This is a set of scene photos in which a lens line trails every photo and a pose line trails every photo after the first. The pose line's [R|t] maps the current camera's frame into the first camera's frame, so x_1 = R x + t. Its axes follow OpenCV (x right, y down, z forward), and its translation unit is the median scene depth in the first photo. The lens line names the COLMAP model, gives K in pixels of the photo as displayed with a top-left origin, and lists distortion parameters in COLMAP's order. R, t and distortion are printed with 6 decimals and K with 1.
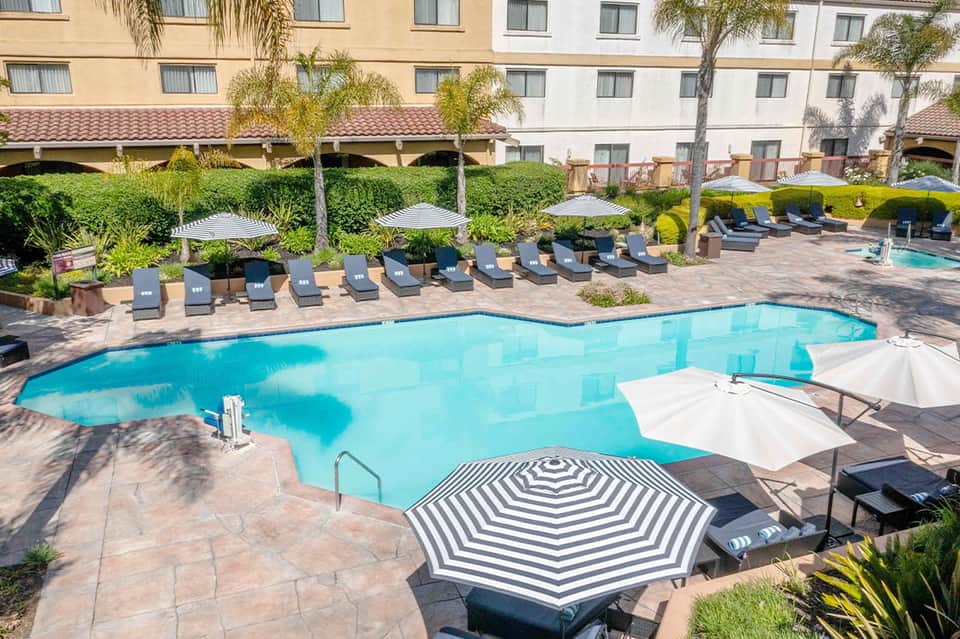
lens RADIAL K [[770.2, 0, 480.0], [0, 770.2, 319.5], [0, 0, 1]] dist [-0.002297, 0.004584]
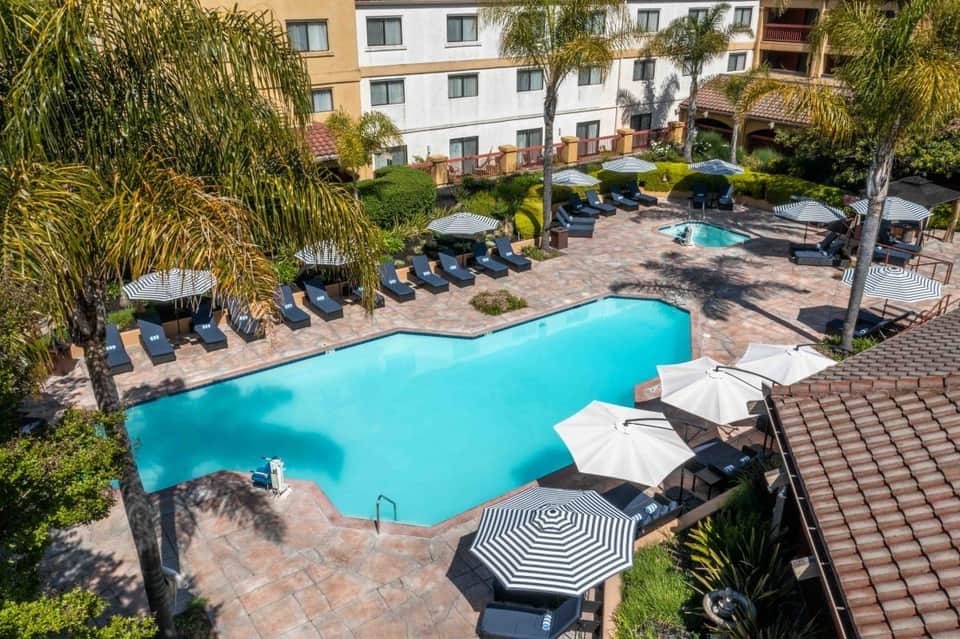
lens RADIAL K [[770.2, 0, 480.0], [0, 770.2, 319.5], [0, 0, 1]] dist [-0.002297, 0.004584]
pose [[0.968711, -0.107906, 0.223506, -0.122971], [0.079924, 0.988197, 0.130687, -0.147820], [-0.234970, -0.108735, 0.965902, -0.191234]]
